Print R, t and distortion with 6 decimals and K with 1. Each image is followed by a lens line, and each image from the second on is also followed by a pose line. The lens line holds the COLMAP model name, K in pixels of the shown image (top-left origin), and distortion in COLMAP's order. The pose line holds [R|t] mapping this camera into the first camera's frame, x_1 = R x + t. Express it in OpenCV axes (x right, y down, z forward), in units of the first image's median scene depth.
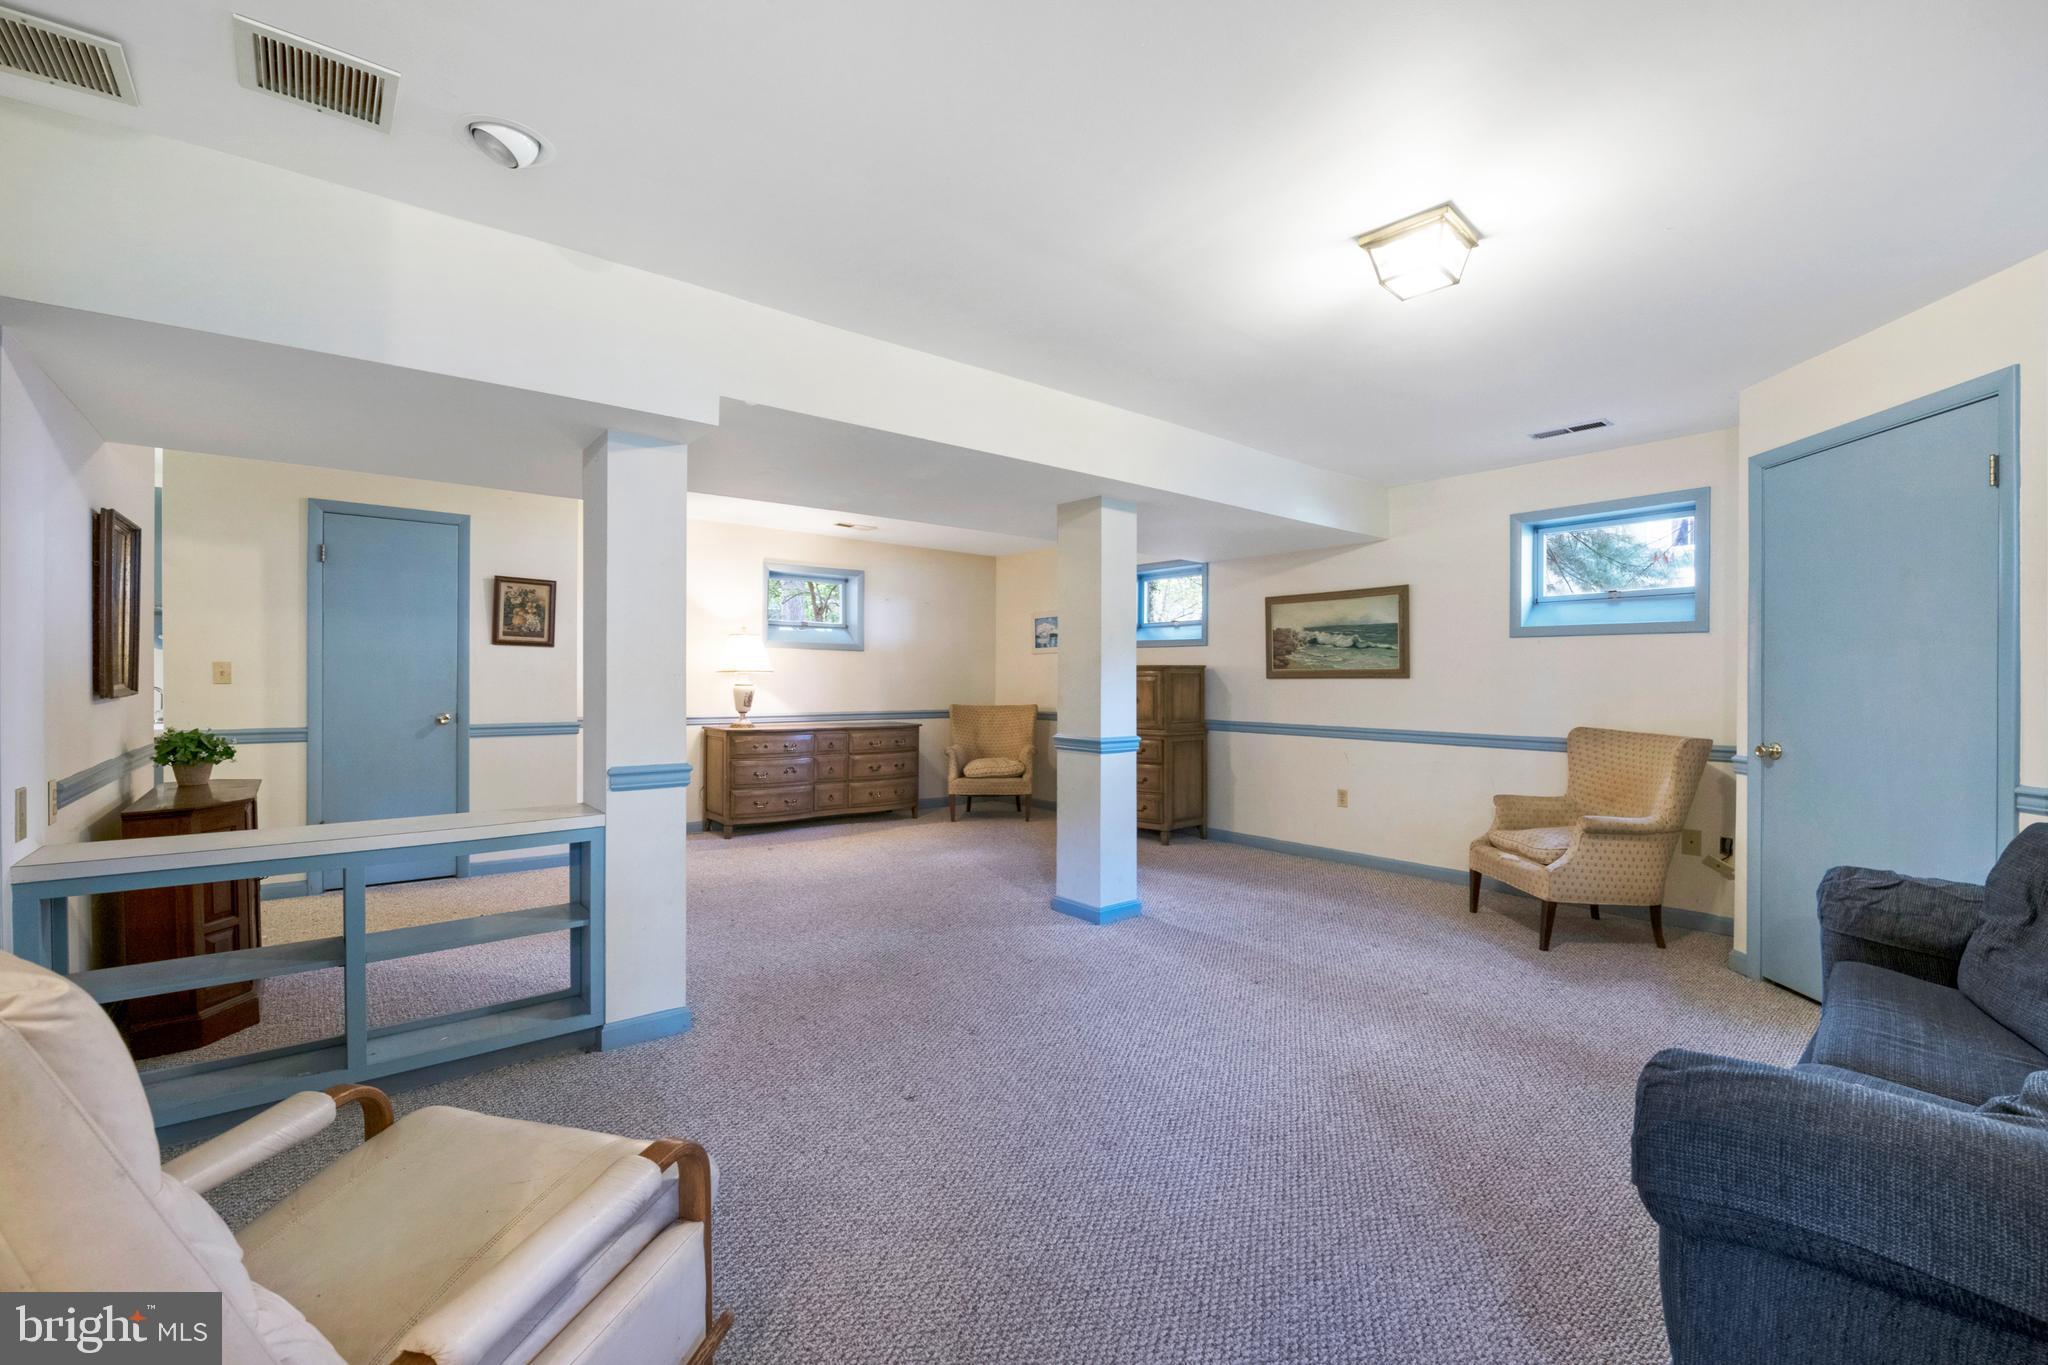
lens RADIAL K [[864.7, 0, 1047.9], [0, 864.7, 683.2], [0, 0, 1]] dist [-0.000432, -0.000121]
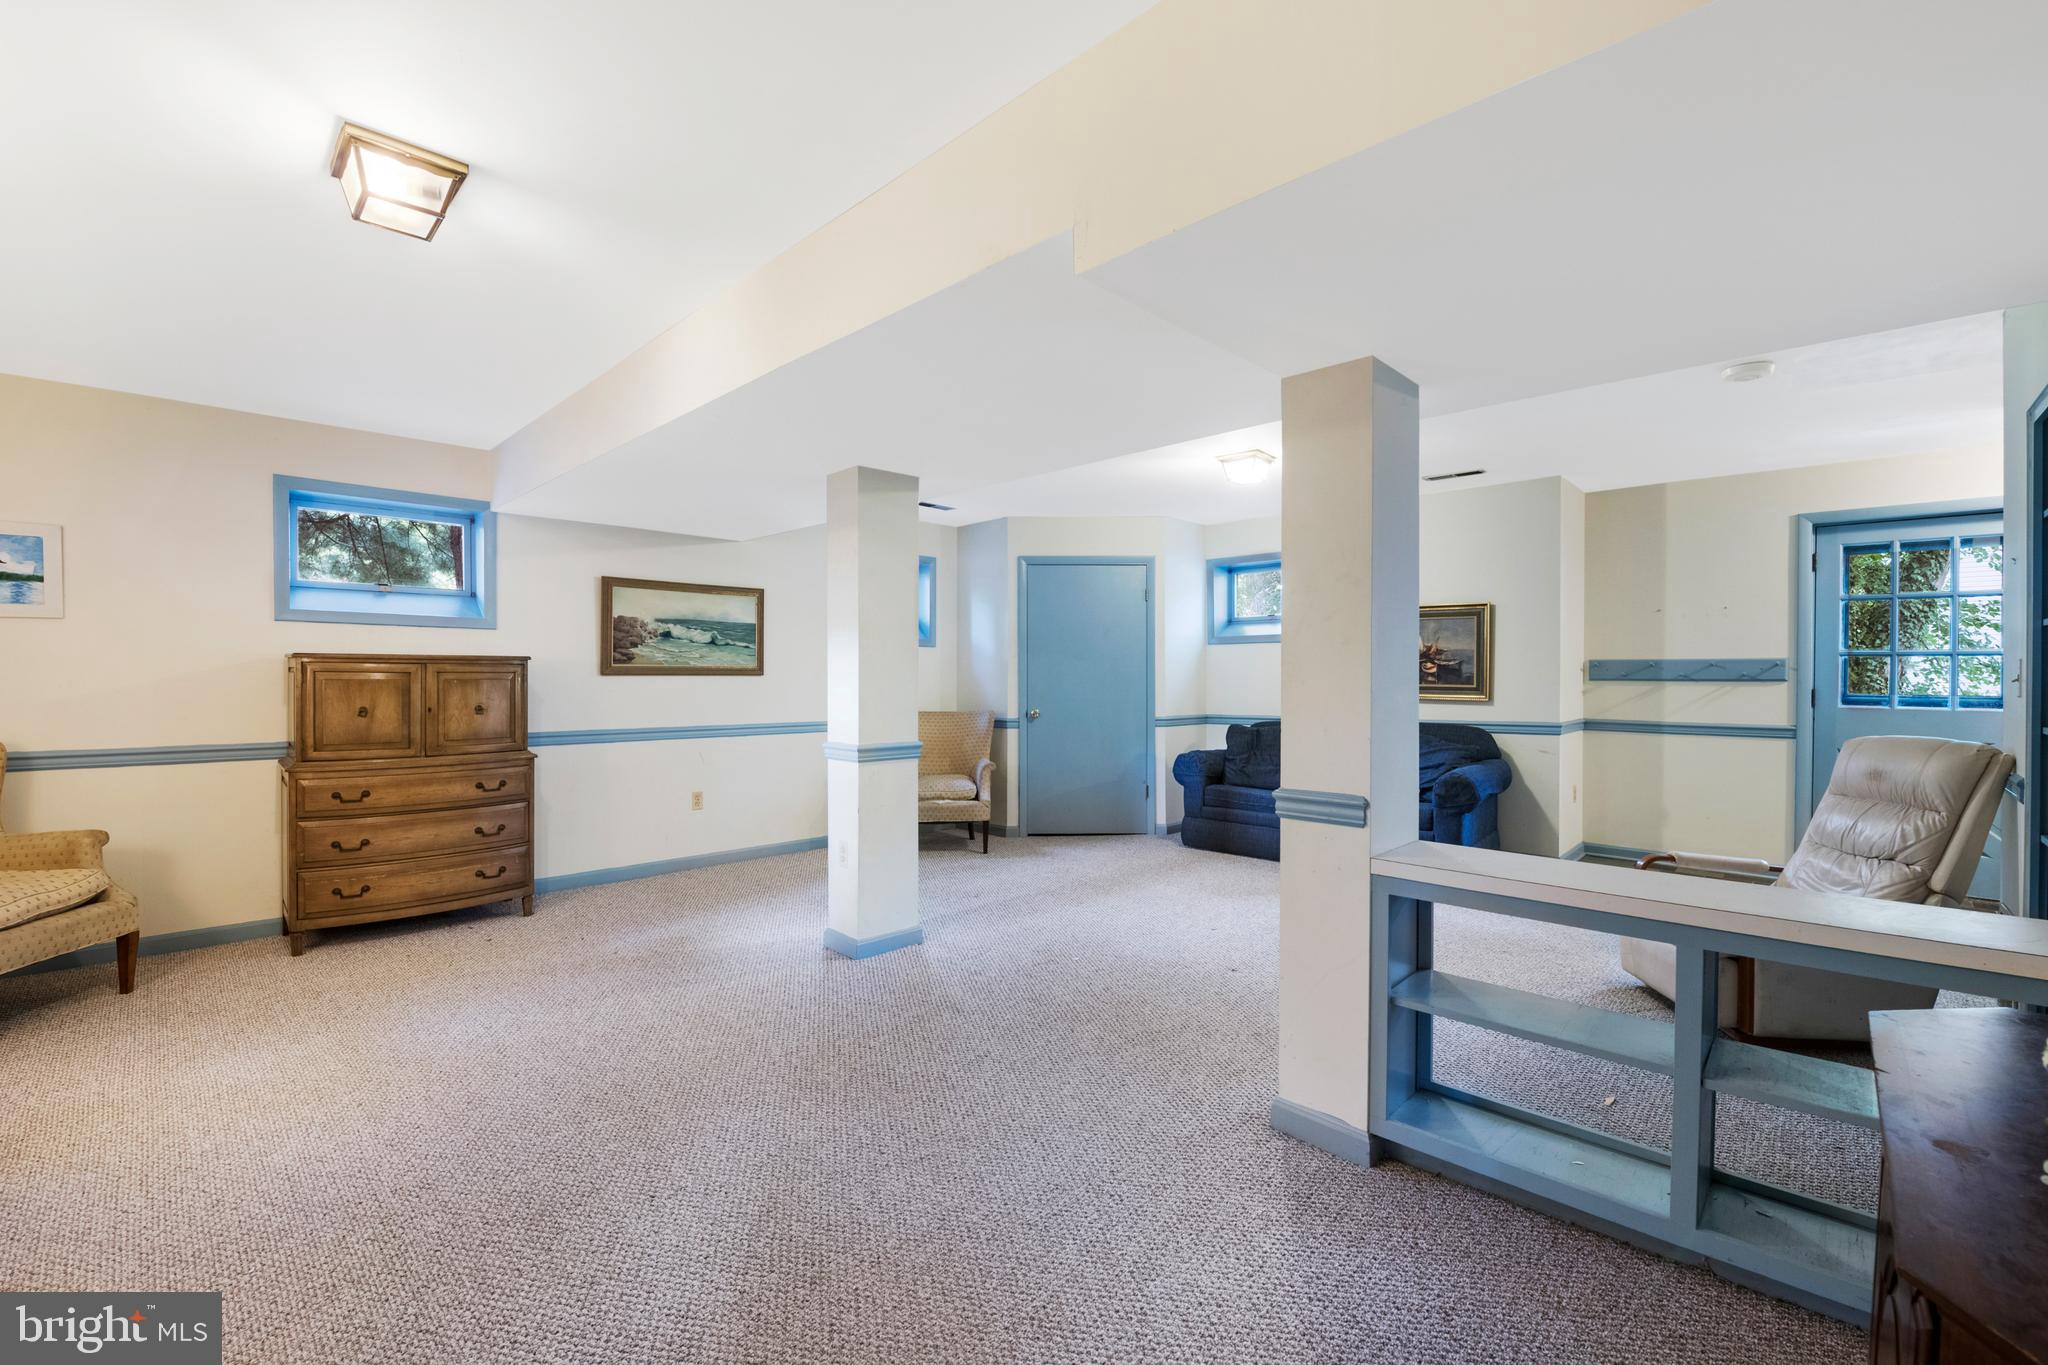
lens RADIAL K [[864.7, 0, 1047.9], [0, 864.7, 683.2], [0, 0, 1]] dist [-0.000432, -0.000121]
pose [[-0.119704, -0.012502, 0.992731, -0.657317], [-0.003824, 0.999919, 0.012131, -0.010113], [-0.992802, -0.002344, -0.119742, 0.728066]]
